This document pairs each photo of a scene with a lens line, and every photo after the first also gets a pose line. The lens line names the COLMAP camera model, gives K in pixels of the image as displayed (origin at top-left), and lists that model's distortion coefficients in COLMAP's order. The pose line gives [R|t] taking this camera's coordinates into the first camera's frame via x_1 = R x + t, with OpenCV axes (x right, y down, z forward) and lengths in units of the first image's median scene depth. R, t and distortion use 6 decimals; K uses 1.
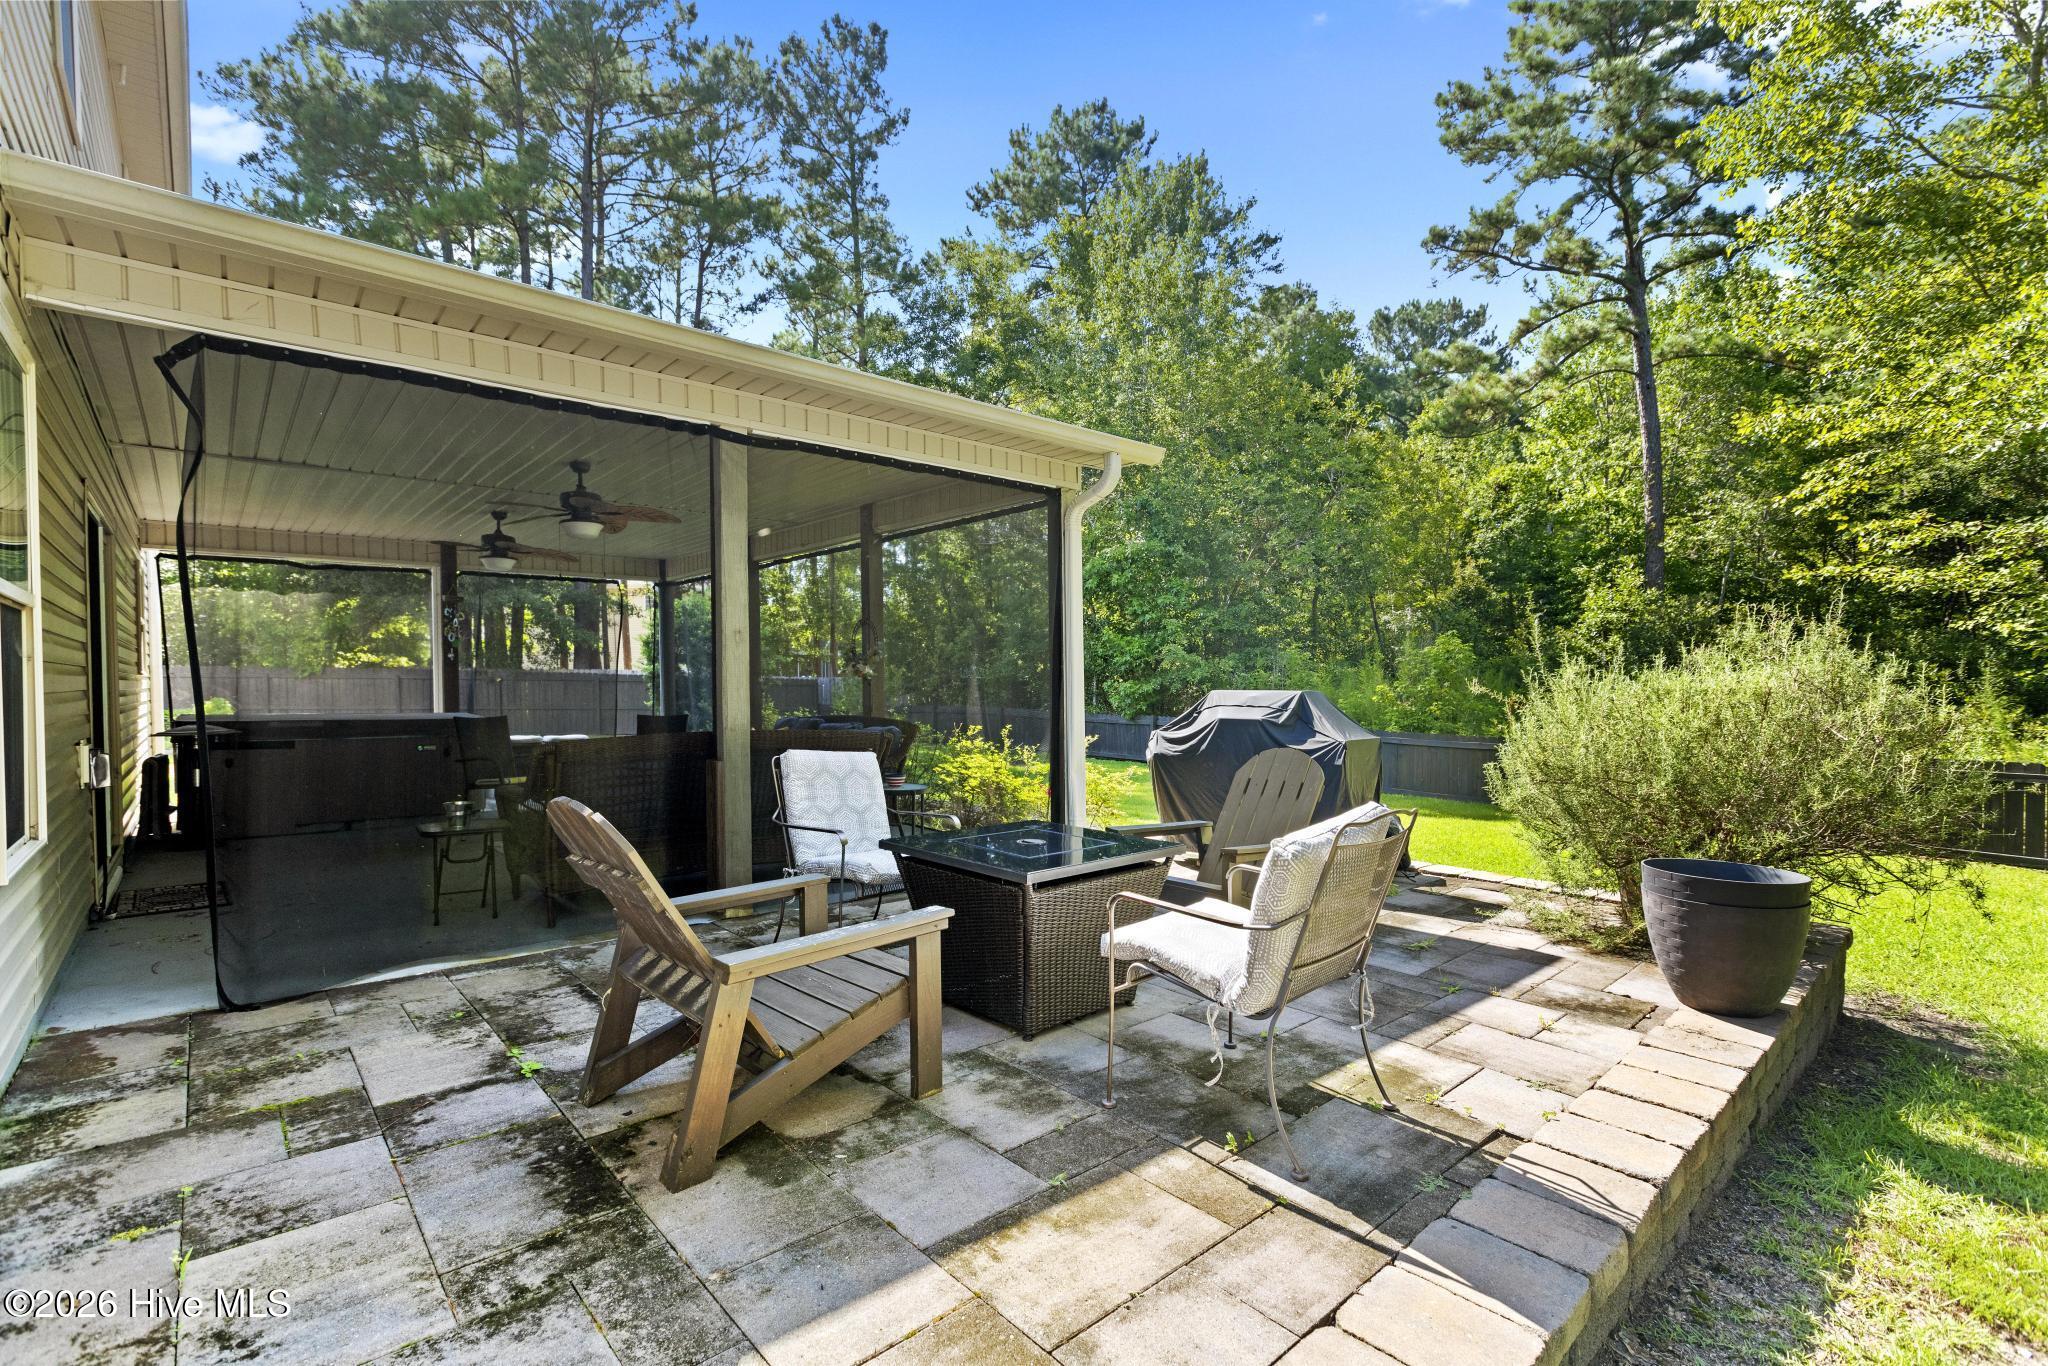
lens RADIAL K [[926.3, 0, 1024.0], [0, 926.3, 683.0], [0, 0, 1]] dist [-0.013443, 0.022633]
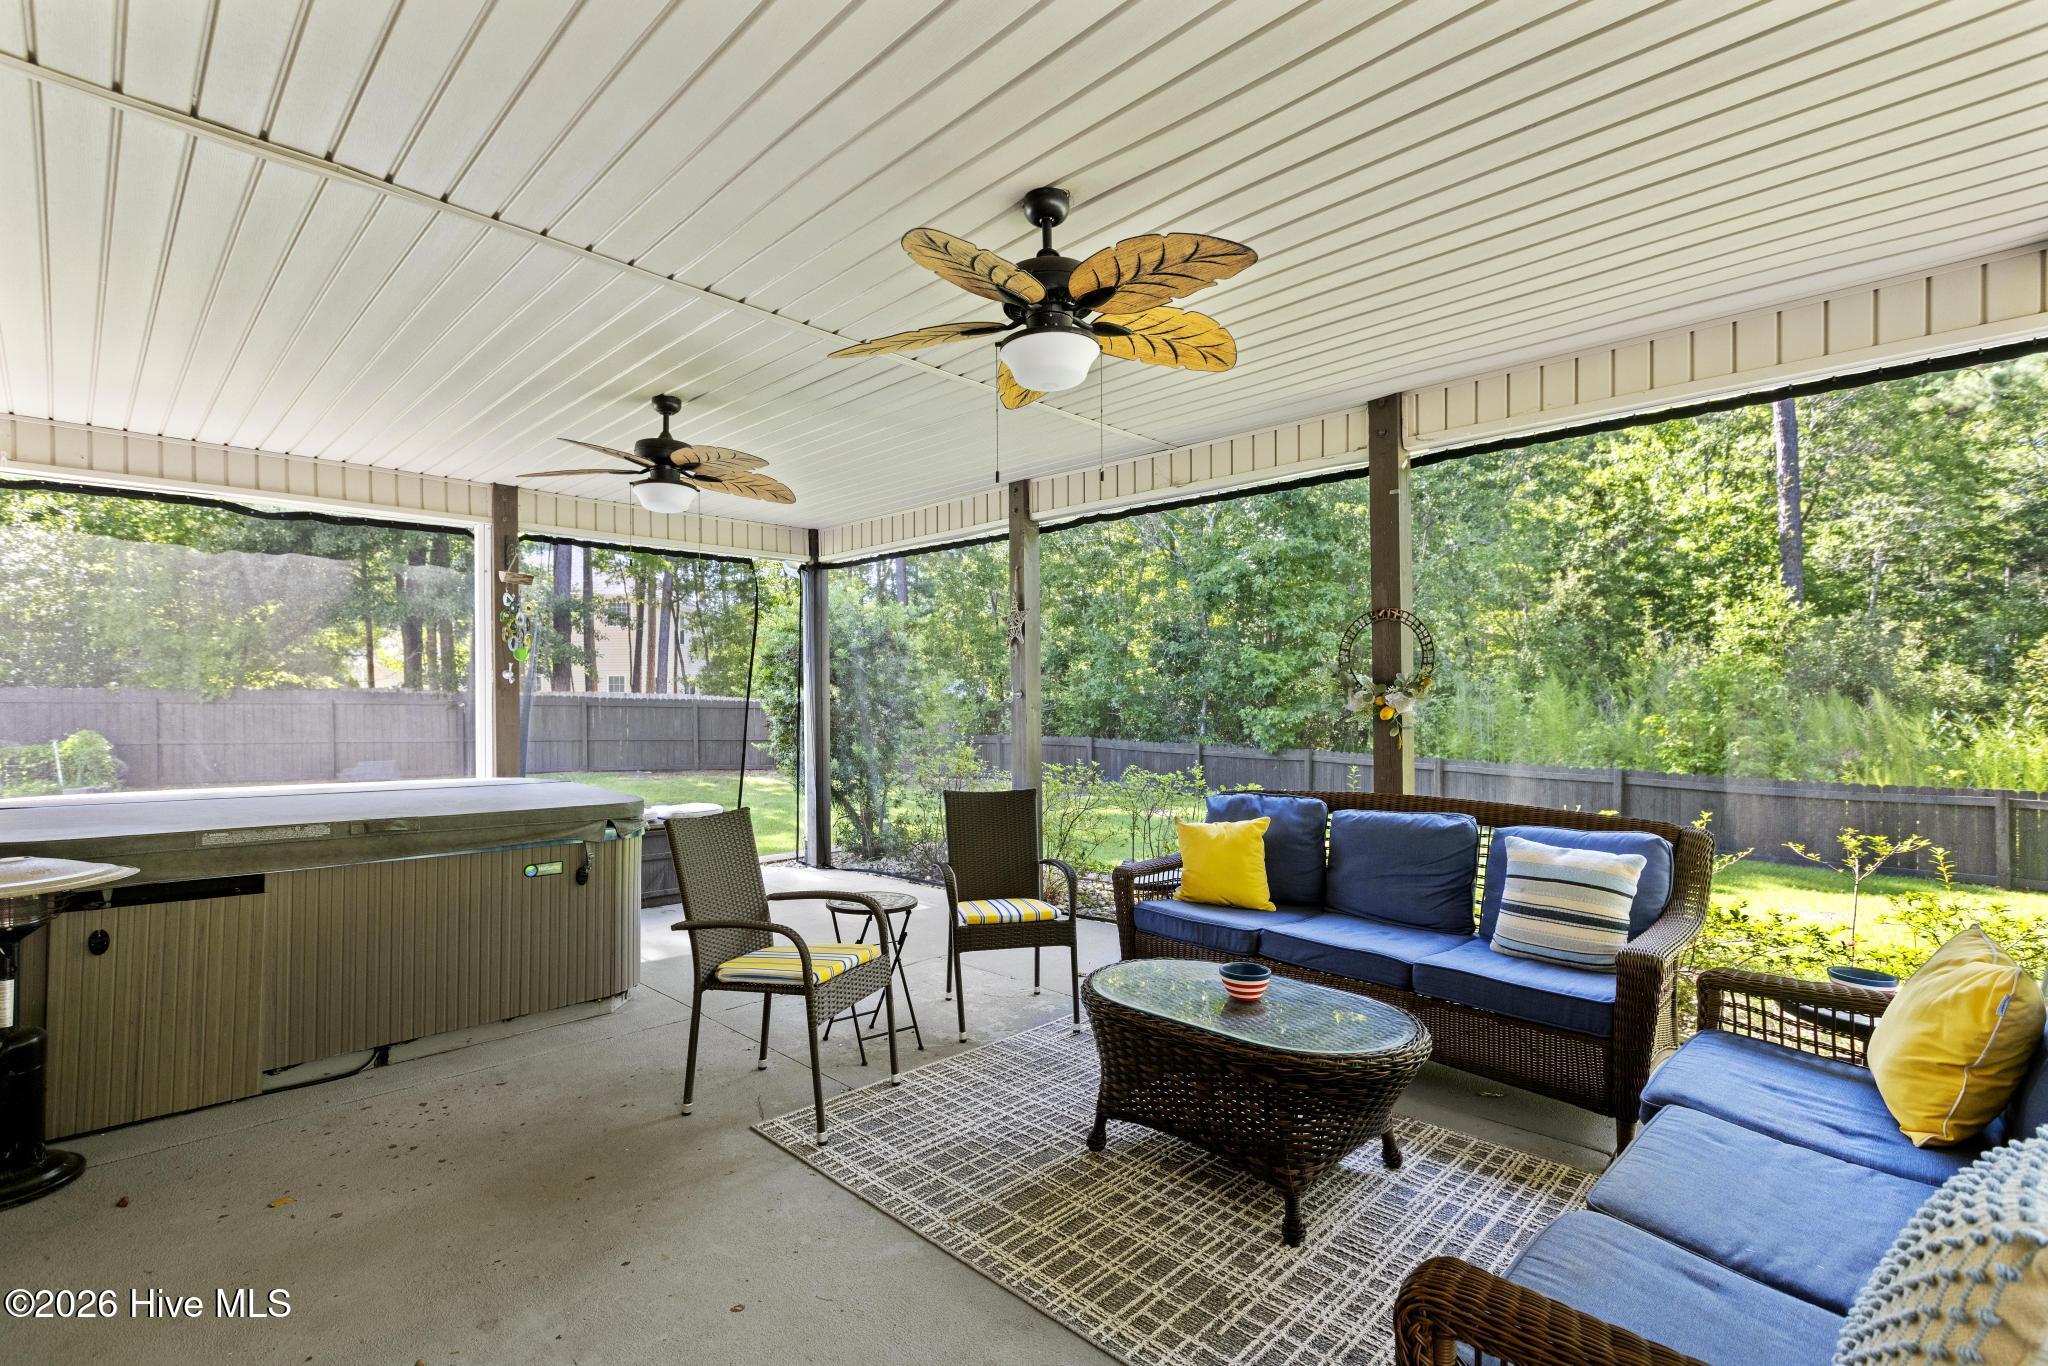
lens RADIAL K [[926.3, 0, 1024.0], [0, 926.3, 683.0], [0, 0, 1]] dist [-0.013443, 0.022633]
pose [[0.997349, 0.000717, 0.072763, -0.132522], [0.000882, 0.999759, -0.021948, -0.004761], [-0.072761, 0.021954, 0.997108, 0.154274]]
